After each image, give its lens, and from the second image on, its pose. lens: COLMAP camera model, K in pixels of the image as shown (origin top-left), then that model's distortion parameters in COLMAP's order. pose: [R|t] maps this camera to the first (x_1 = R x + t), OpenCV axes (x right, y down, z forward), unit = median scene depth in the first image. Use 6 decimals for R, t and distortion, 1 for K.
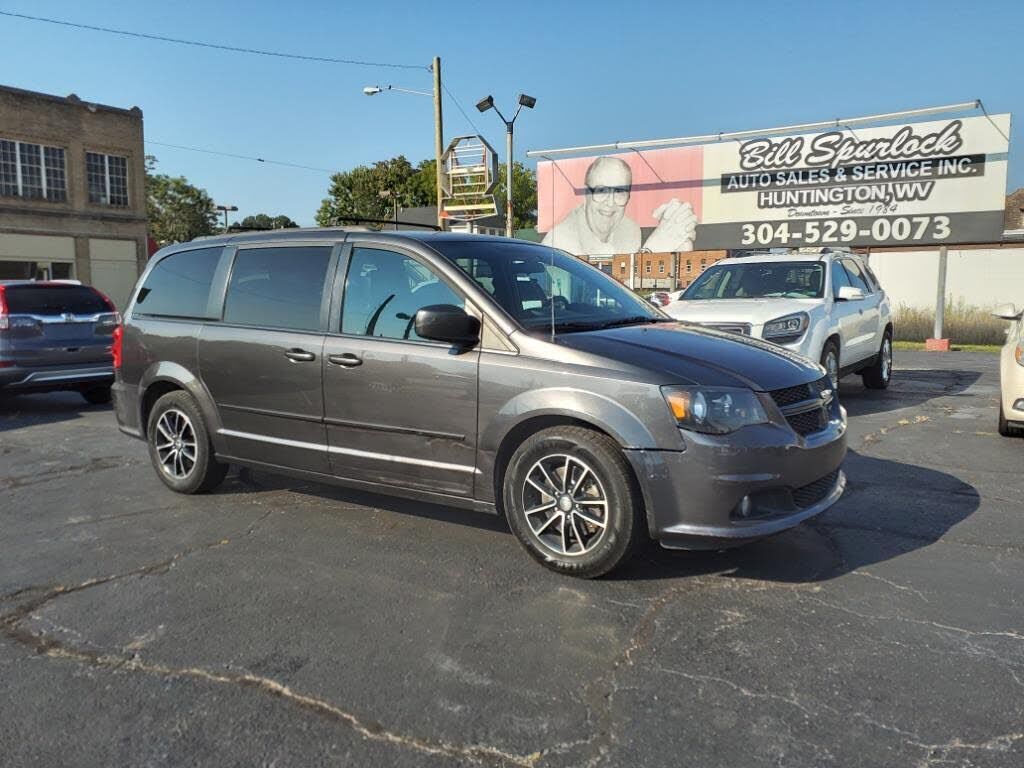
lens RADIAL K [[812.3, 0, 501.9], [0, 812.3, 378.2], [0, 0, 1]] dist [0.001049, -0.005863]
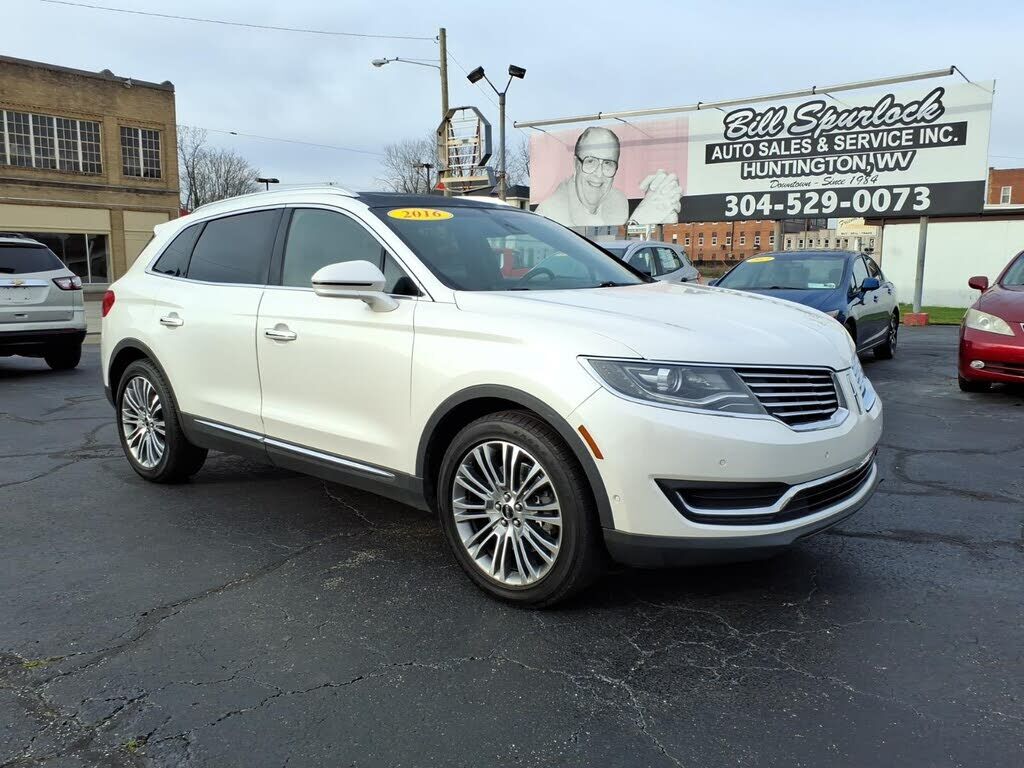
lens RADIAL K [[812.3, 0, 505.8], [0, 812.3, 384.2], [0, 0, 1]] dist [0.001049, -0.005863]
pose [[0.997647, 0.012418, -0.067431, 0.100975], [-0.009582, 0.999062, 0.042220, 0.000936], [0.067892, -0.041474, 0.996830, -0.015523]]
